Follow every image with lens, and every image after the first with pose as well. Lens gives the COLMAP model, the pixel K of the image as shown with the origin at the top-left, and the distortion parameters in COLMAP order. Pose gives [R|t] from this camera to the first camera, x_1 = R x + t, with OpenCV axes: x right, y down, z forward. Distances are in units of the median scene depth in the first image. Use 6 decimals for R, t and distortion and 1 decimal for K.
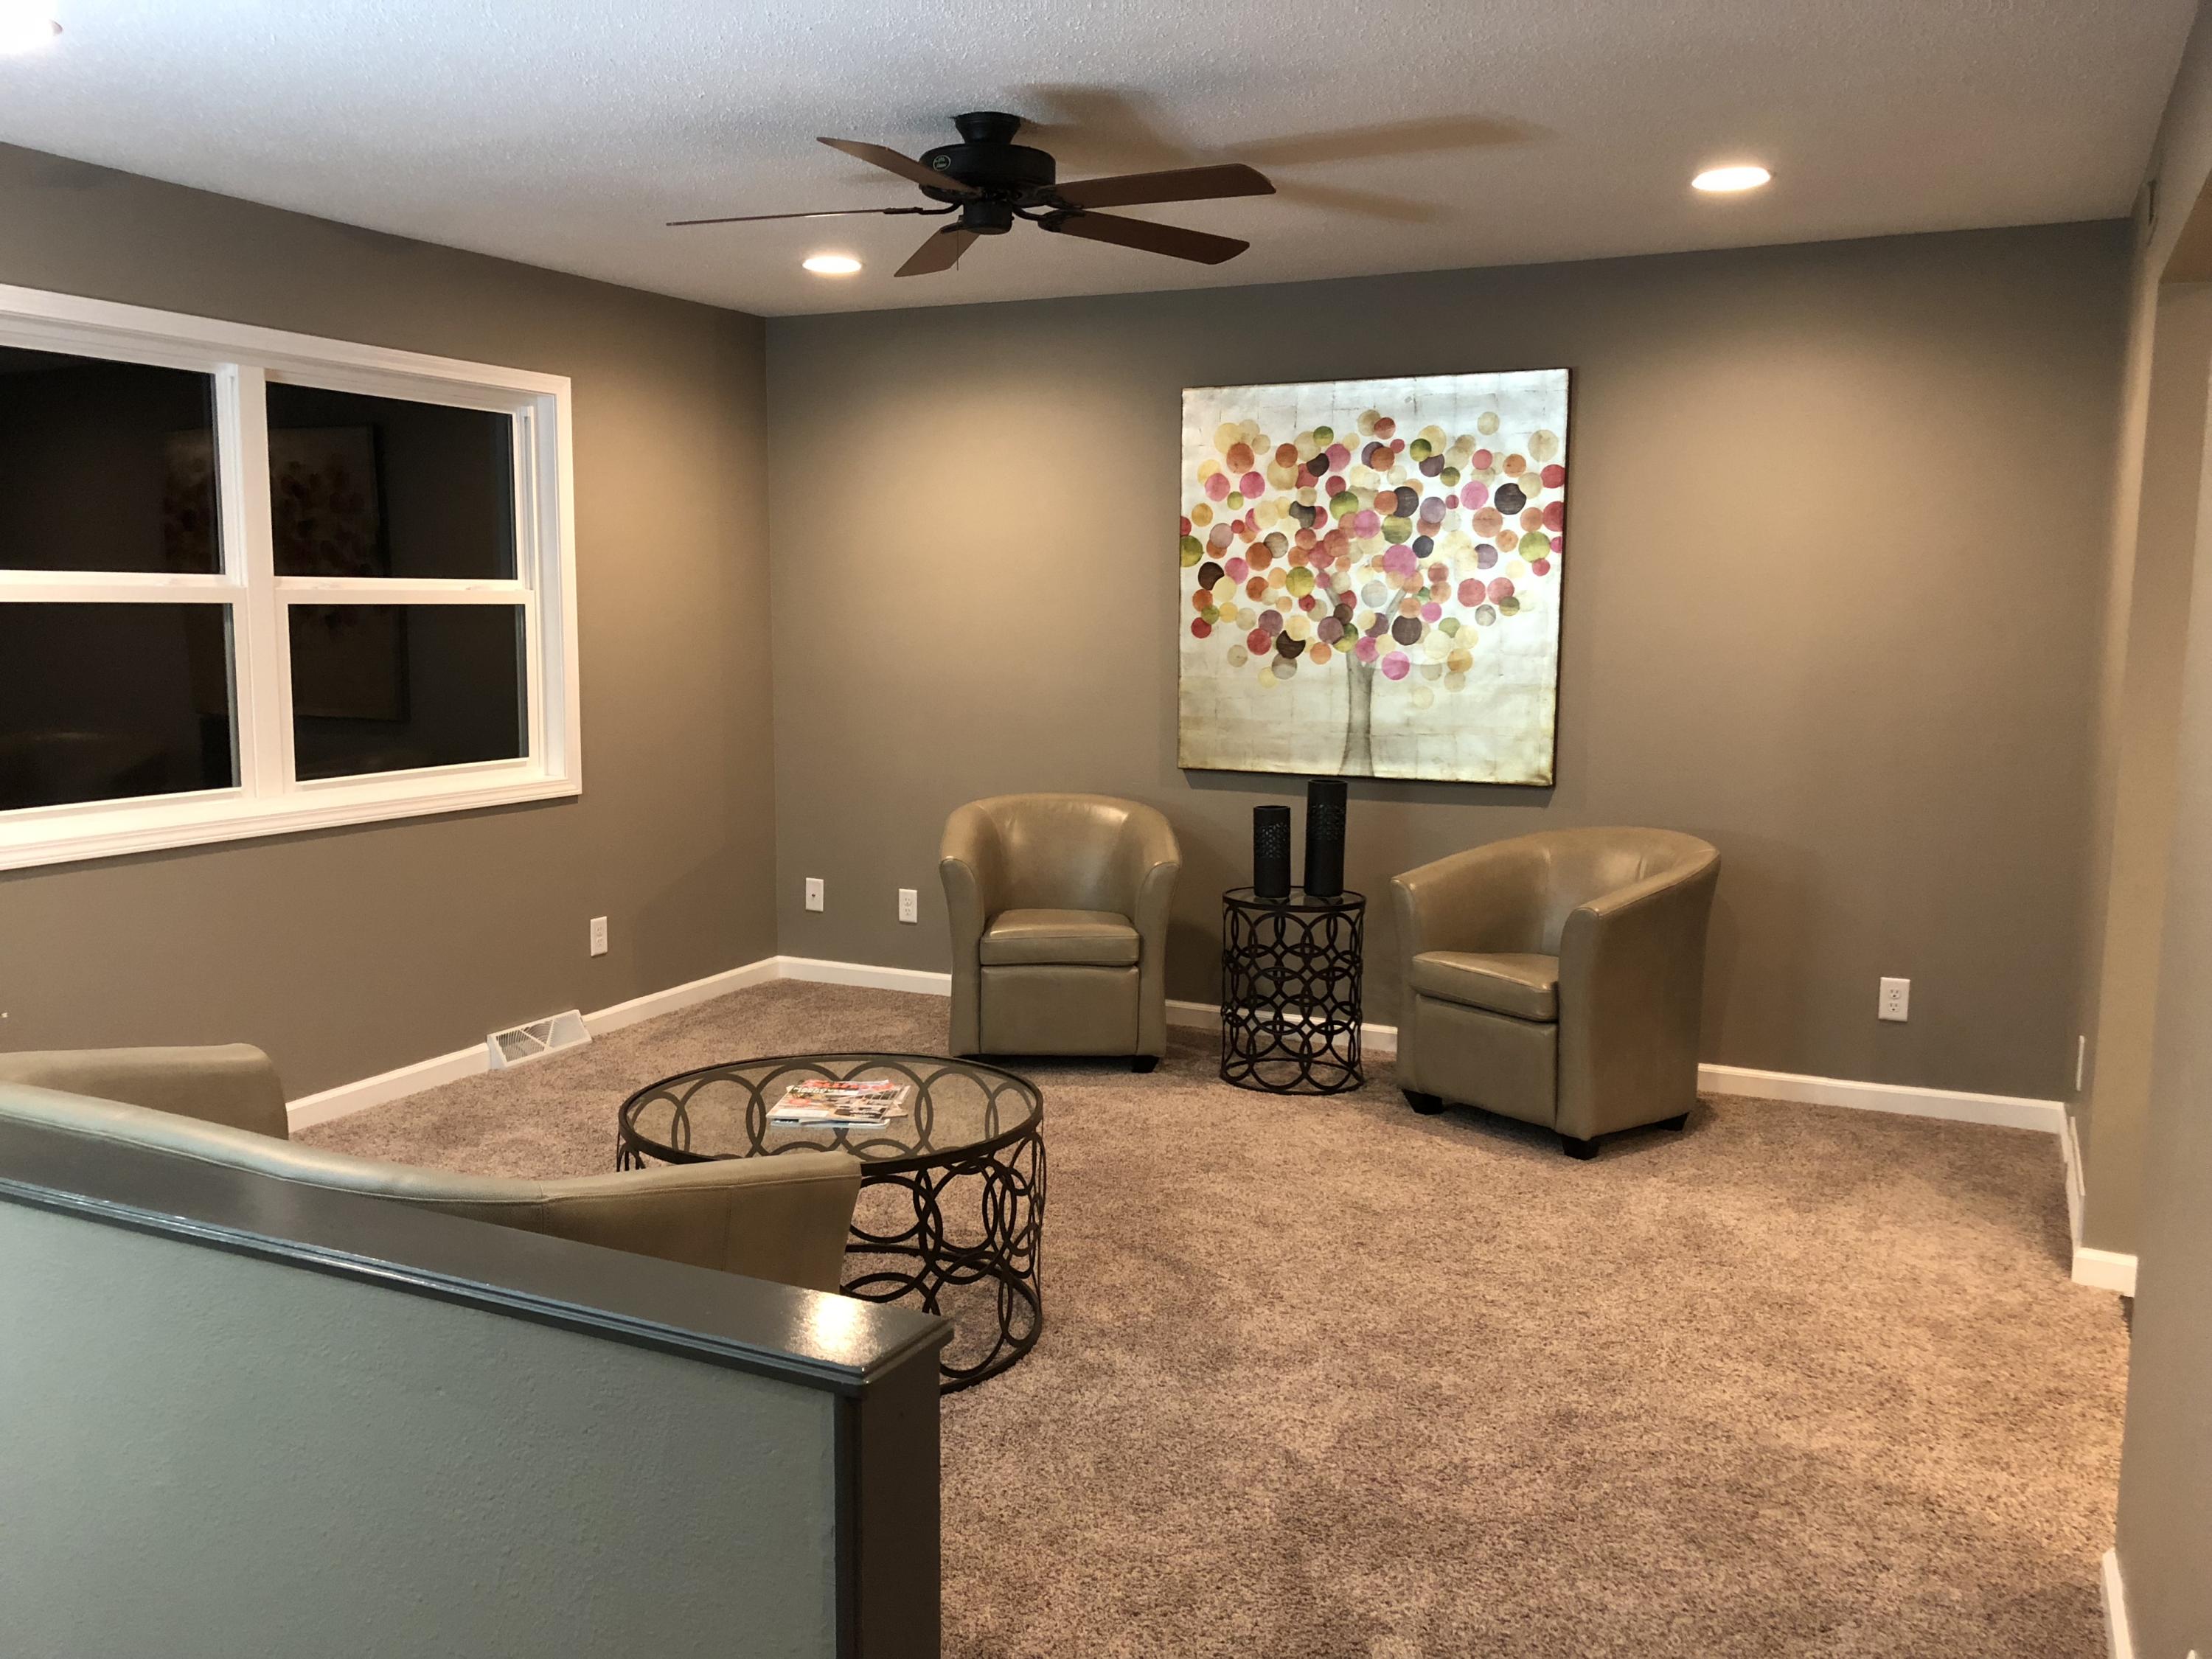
lens RADIAL K [[1835.5, 0, 1073.6], [0, 1835.5, 875.4], [0, 0, 1]] dist [0.048114, -0.034991]
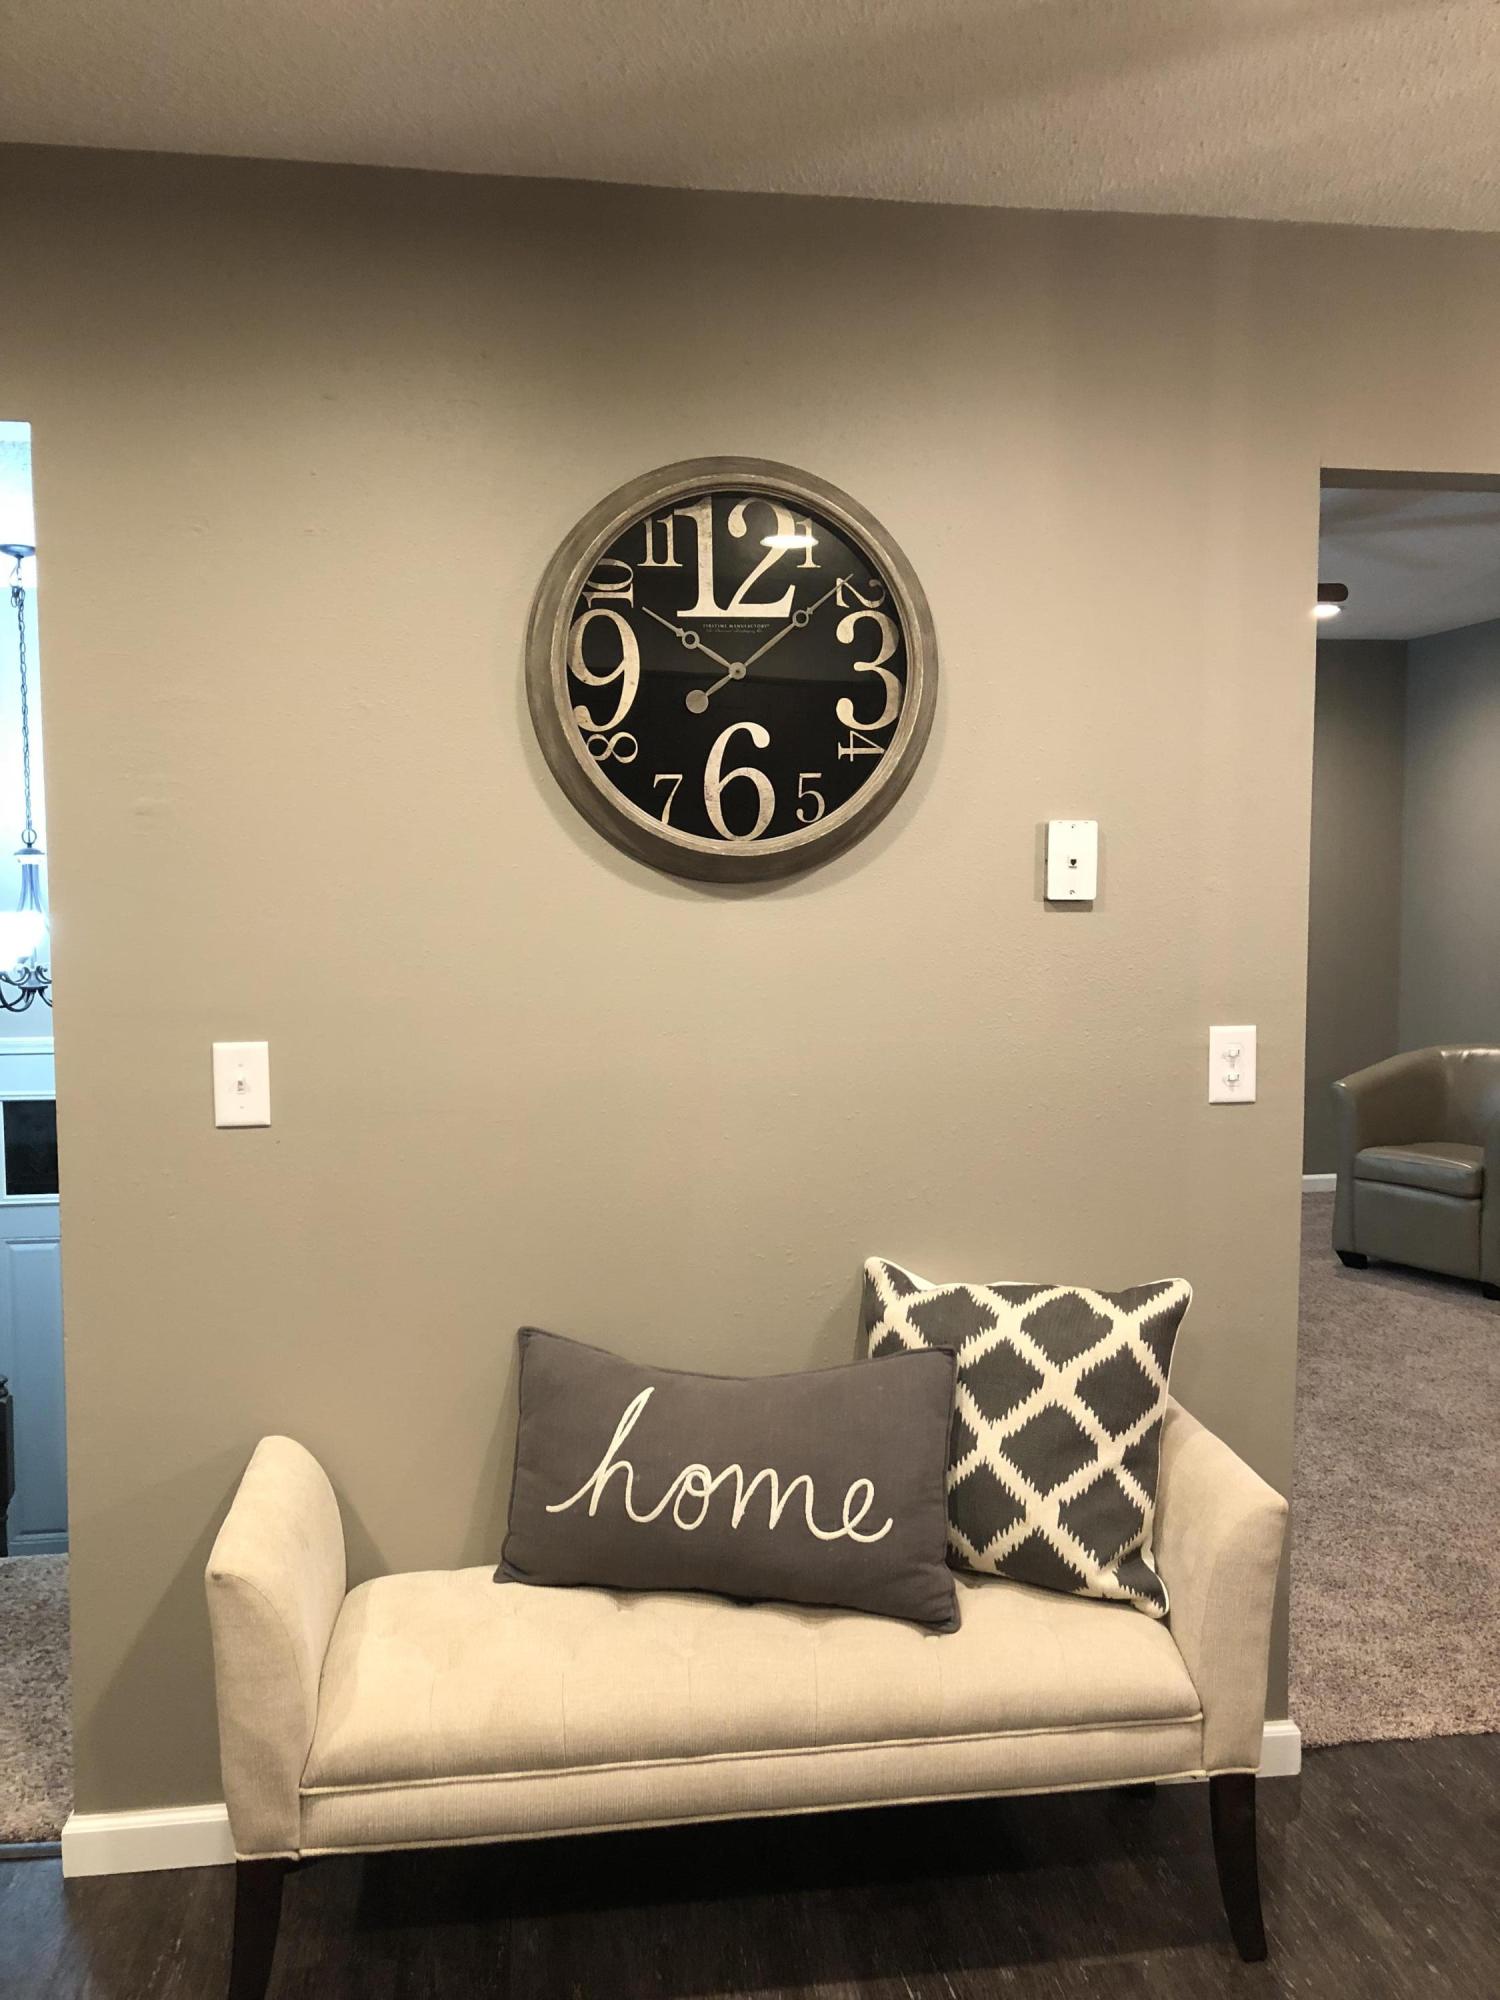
lens RADIAL K [[1659.6, 0, 760.7], [0, 1659.6, 1005.1], [0, 0, 1]] dist [0.048114, -0.034991]
pose [[0.588511, 0.067856, -0.805636, 0.566194], [-0.122080, 0.992505, -0.005584, -0.007503], [0.799219, 0.101638, 0.592384, 0.040341]]
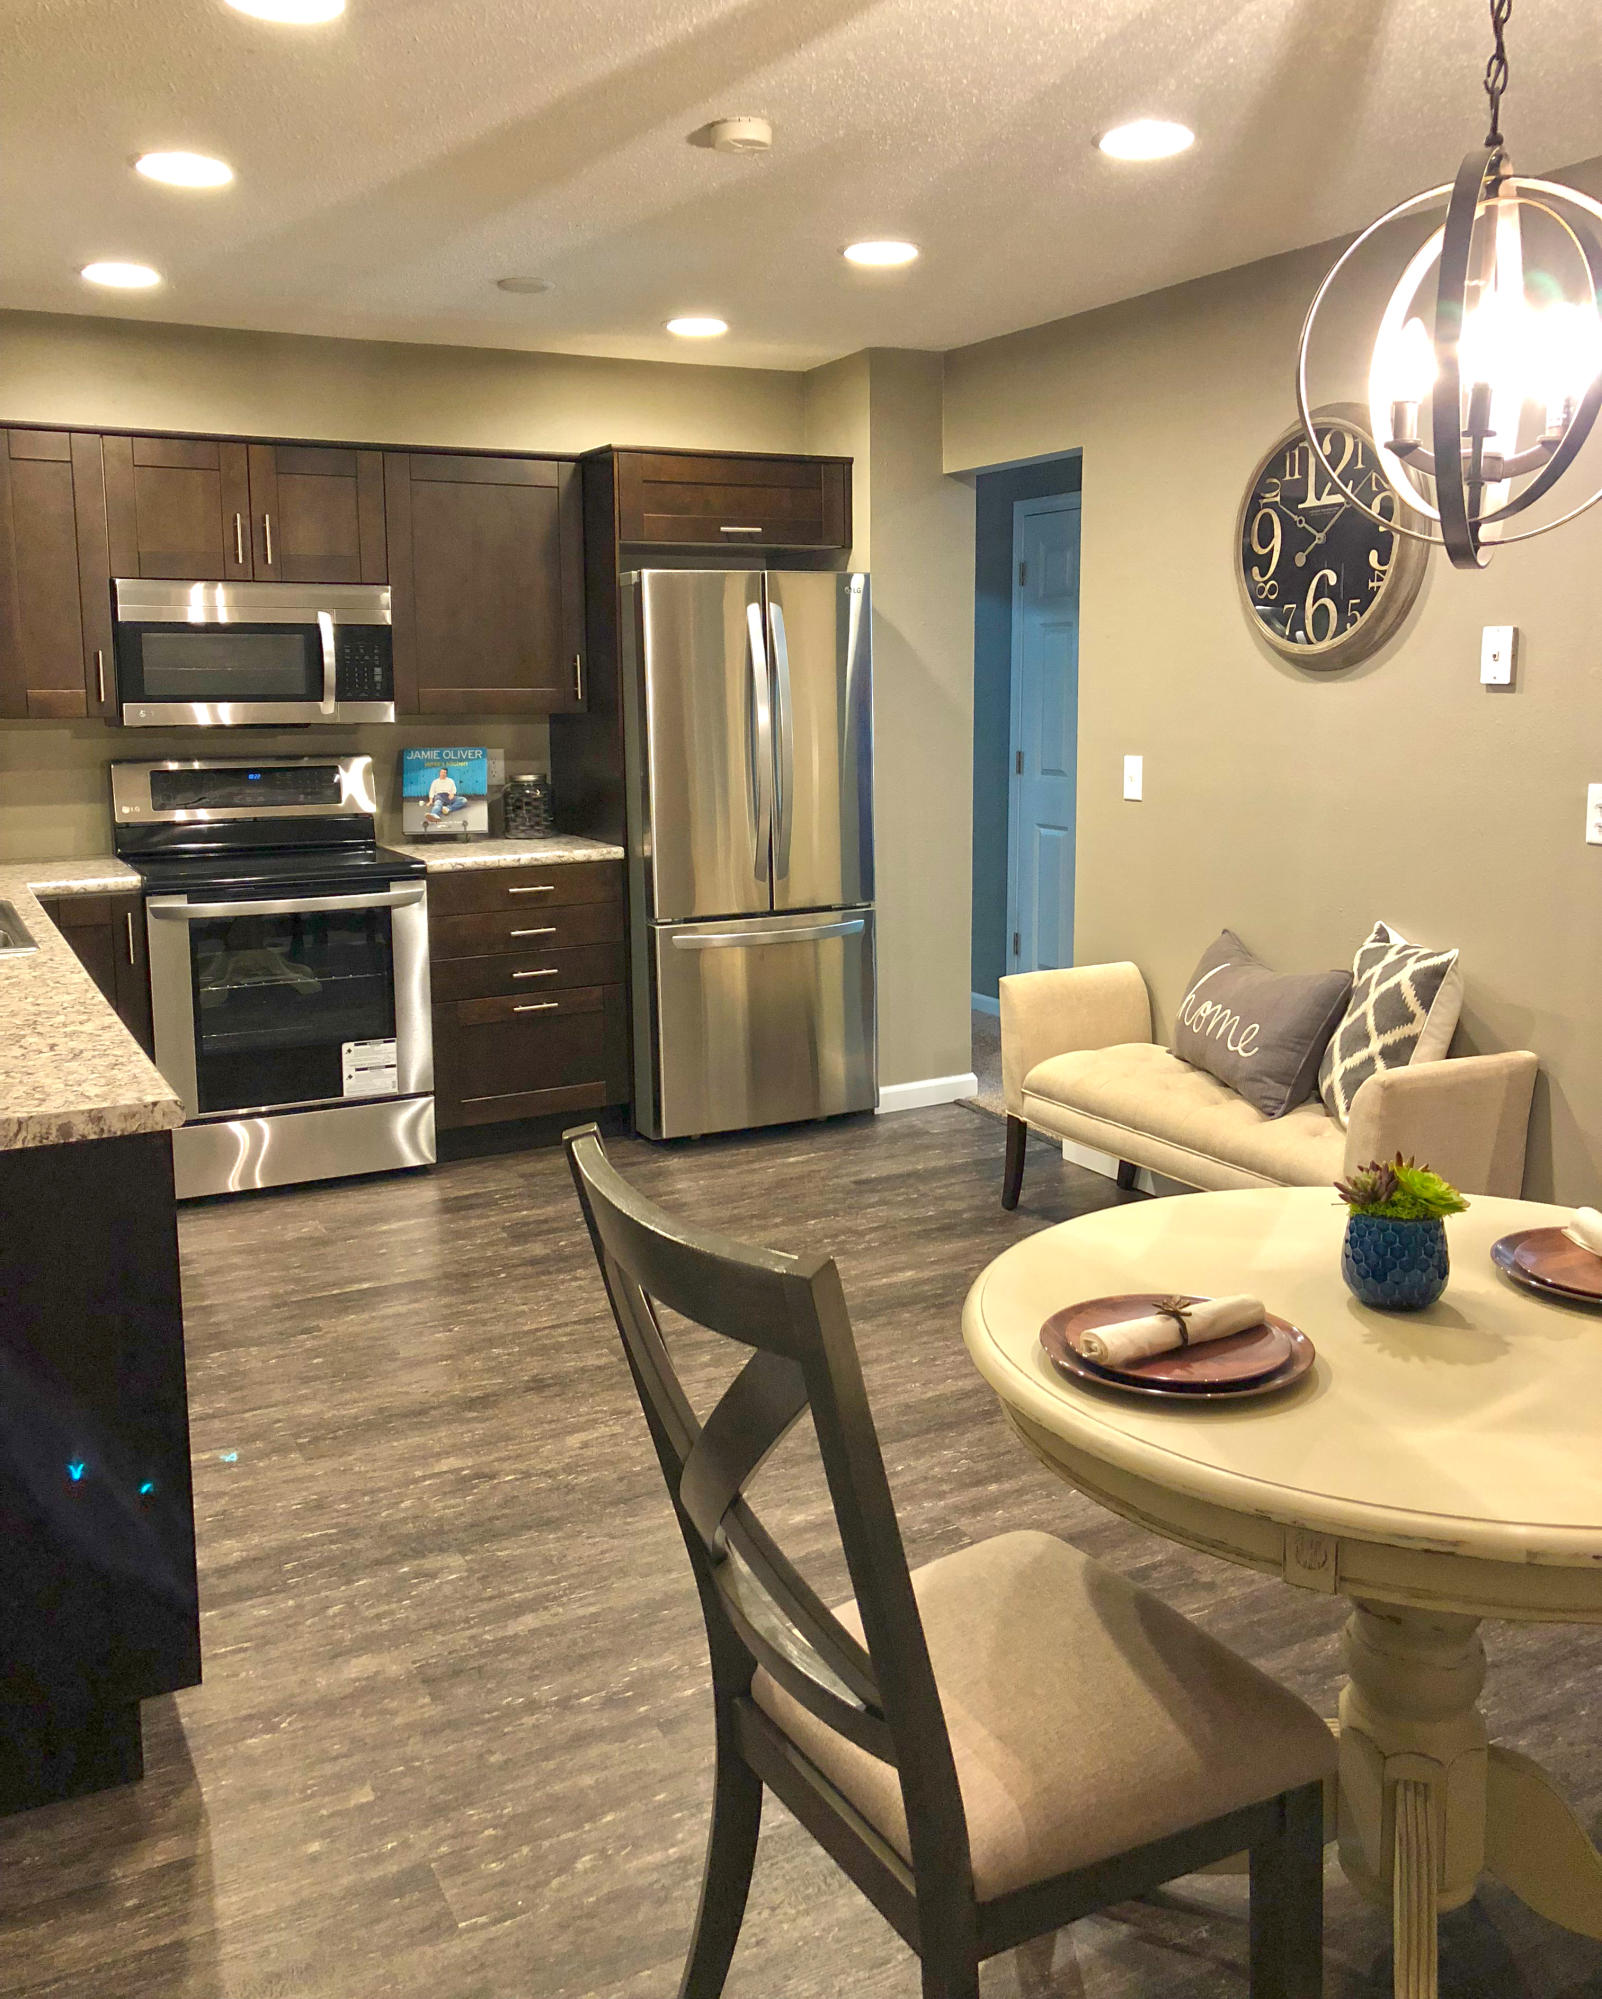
lens RADIAL K [[1772.0, 0, 801.9], [0, 1772.0, 995.7], [0, 0, 1]] dist [-0.011150, -0.010689]
pose [[-0.569226, 0.138003, -0.810517, 0.944320], [-0.132168, 0.957633, 0.255873, -0.069278], [0.811488, 0.252774, -0.526870, 0.520845]]
